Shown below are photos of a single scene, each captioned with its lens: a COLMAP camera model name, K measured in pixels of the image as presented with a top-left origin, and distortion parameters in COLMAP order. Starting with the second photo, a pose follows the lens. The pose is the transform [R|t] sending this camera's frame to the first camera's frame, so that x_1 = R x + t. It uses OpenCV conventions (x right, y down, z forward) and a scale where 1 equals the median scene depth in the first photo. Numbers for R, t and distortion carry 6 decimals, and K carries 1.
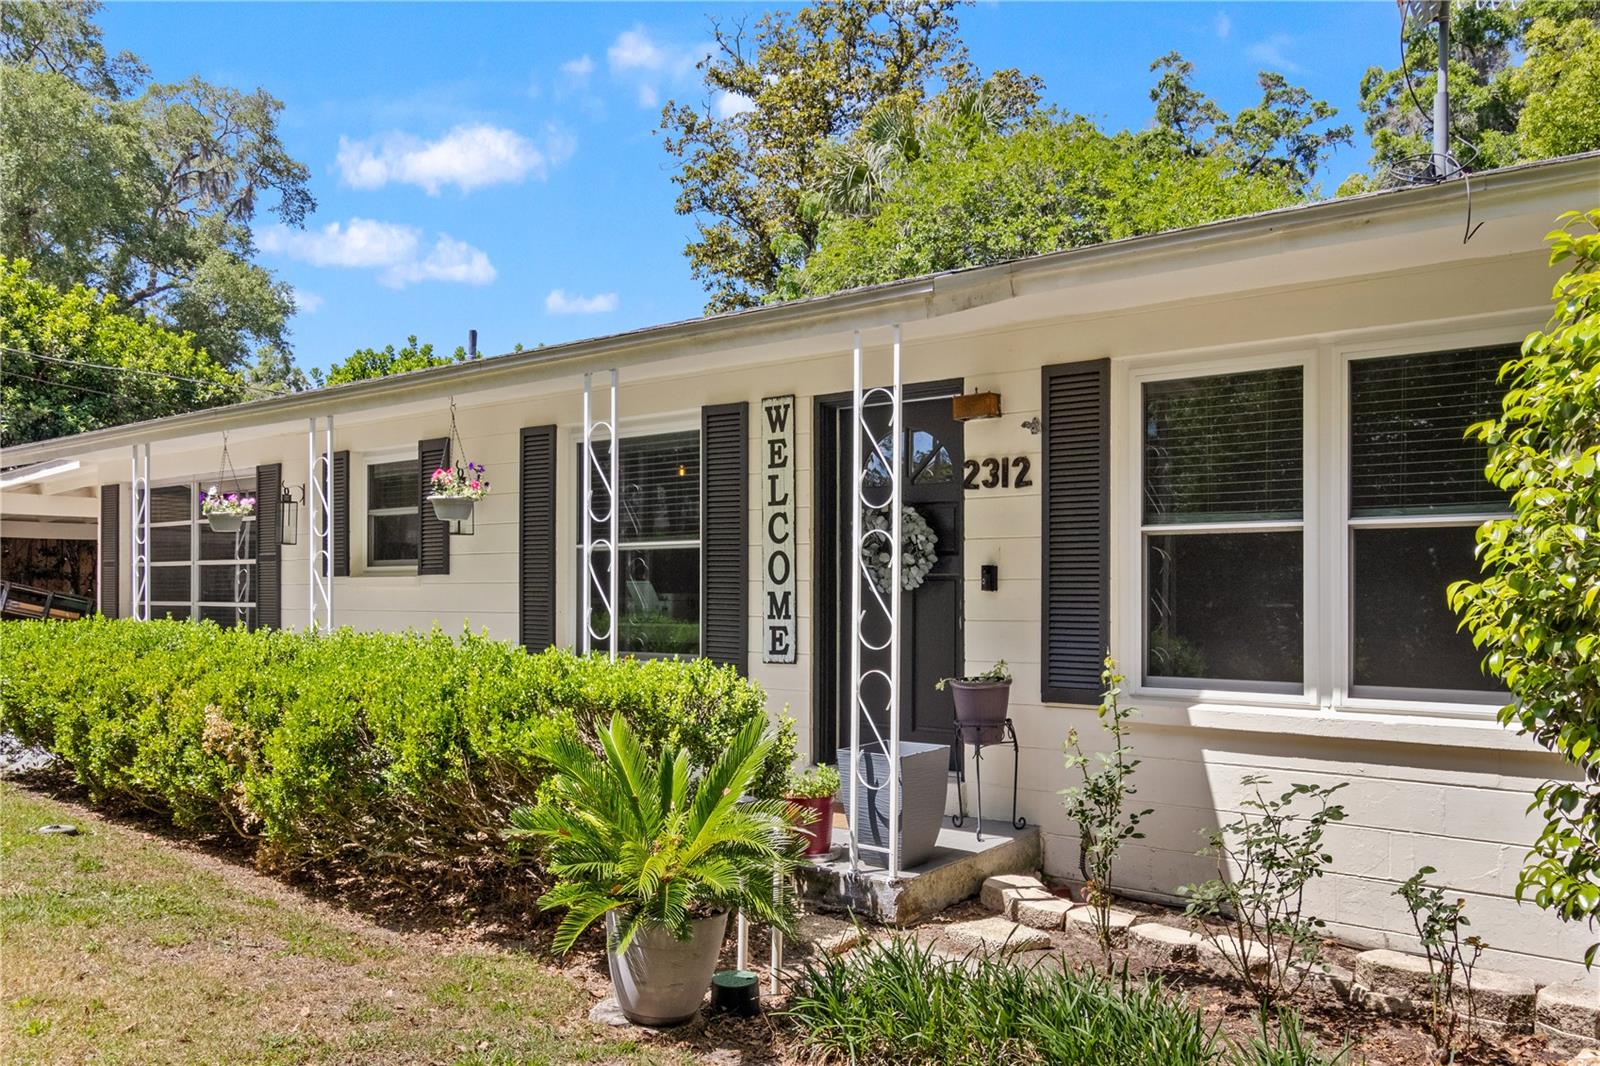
lens RADIAL K [[1241.3, 0, 802.5], [0, 1241.3, 562.6], [0, 0, 1]] dist [-0.071971, -0.000376]
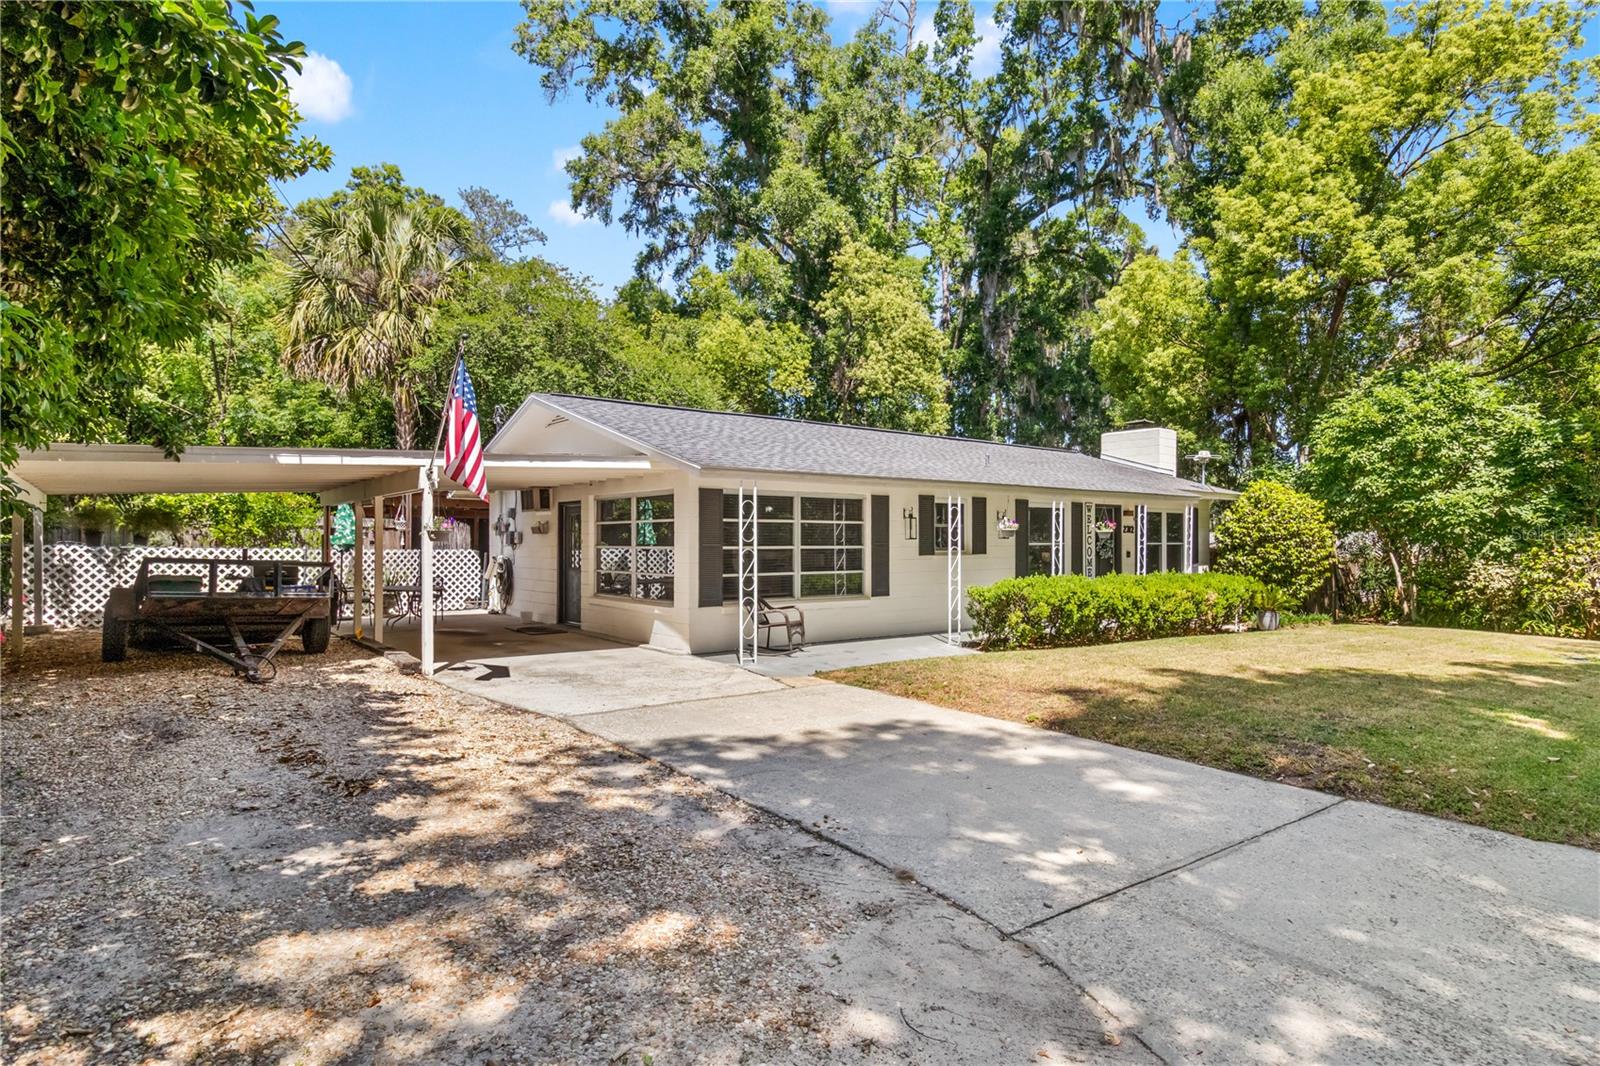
lens RADIAL K [[855.9, 0, 804.8], [0, 855.9, 561.4], [0, 0, 1]] dist [-0.000861, -0.000145]
pose [[0.216528, -0.010545, 0.976220, -2.564166], [-0.006684, 0.999902, 0.012283, 0.007160], [-0.976254, -0.009185, 0.216436, 1.267988]]
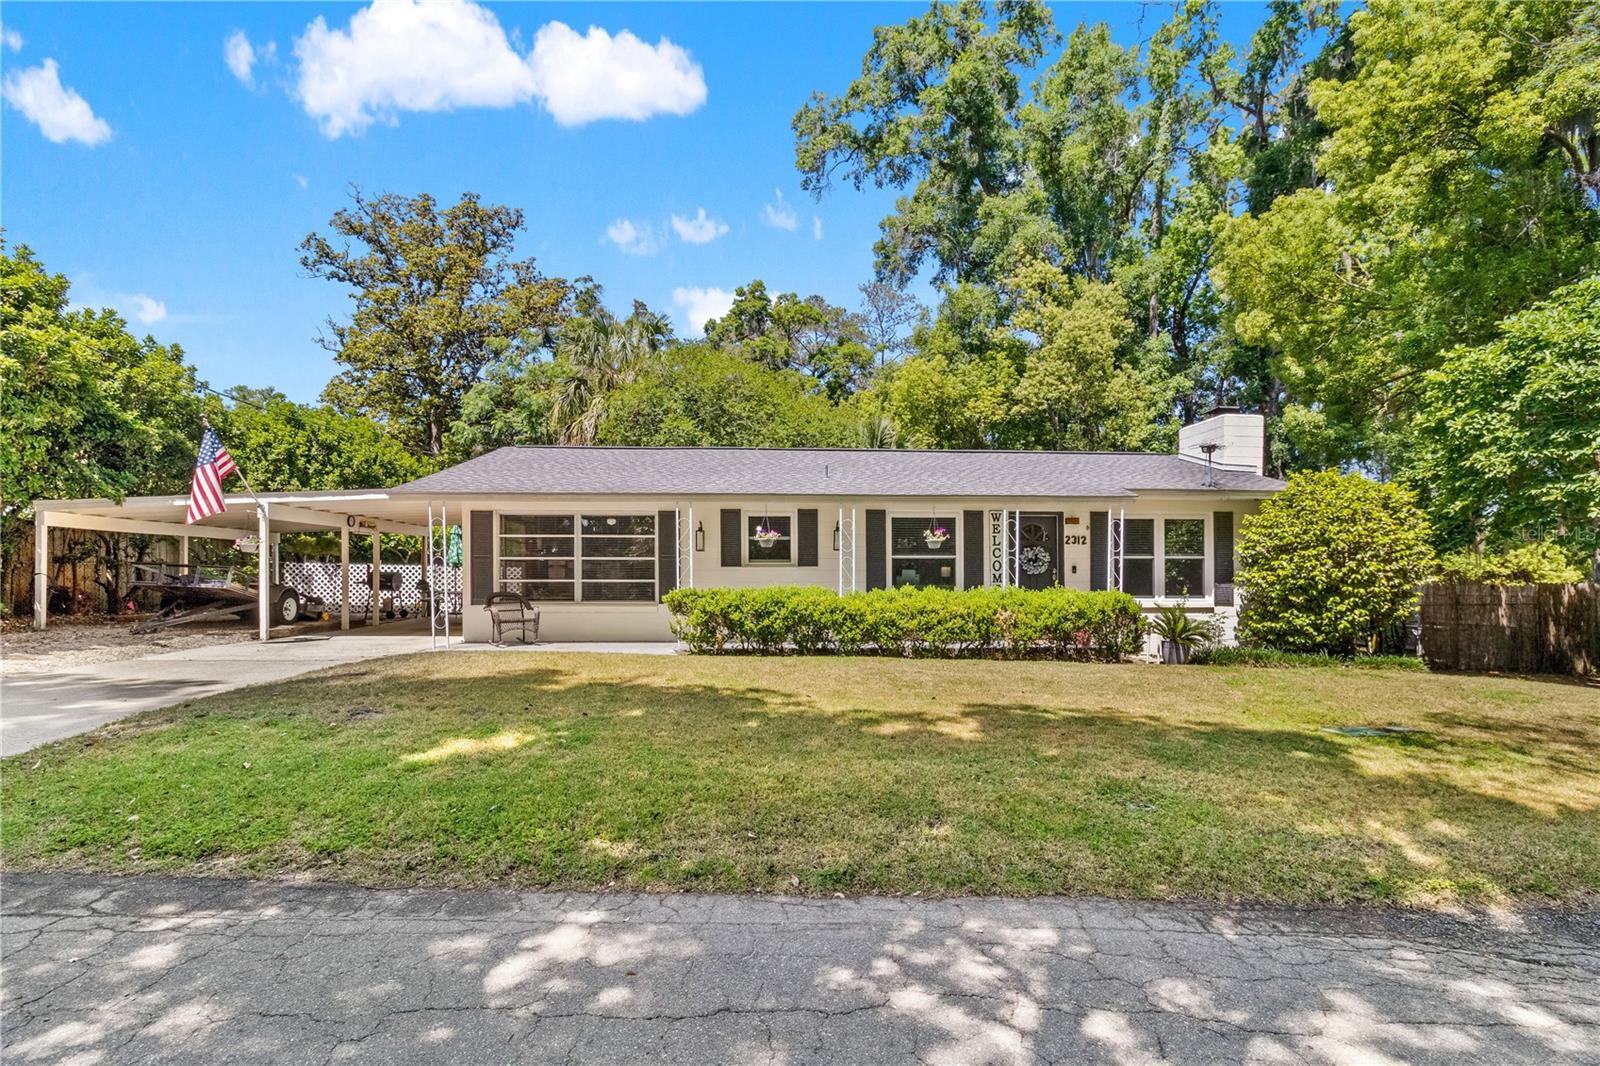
lens RADIAL K [[766.9, 0, 801.9], [0, 766.9, 581.0], [0, 0, 1]] dist [0.002718, 0.001120]
pose [[0.736147, 0.007493, 0.676780, -1.679381], [-0.012076, 0.999925, 0.002065, 0.044402], [-0.676714, -0.009693, 0.736182, -0.079654]]
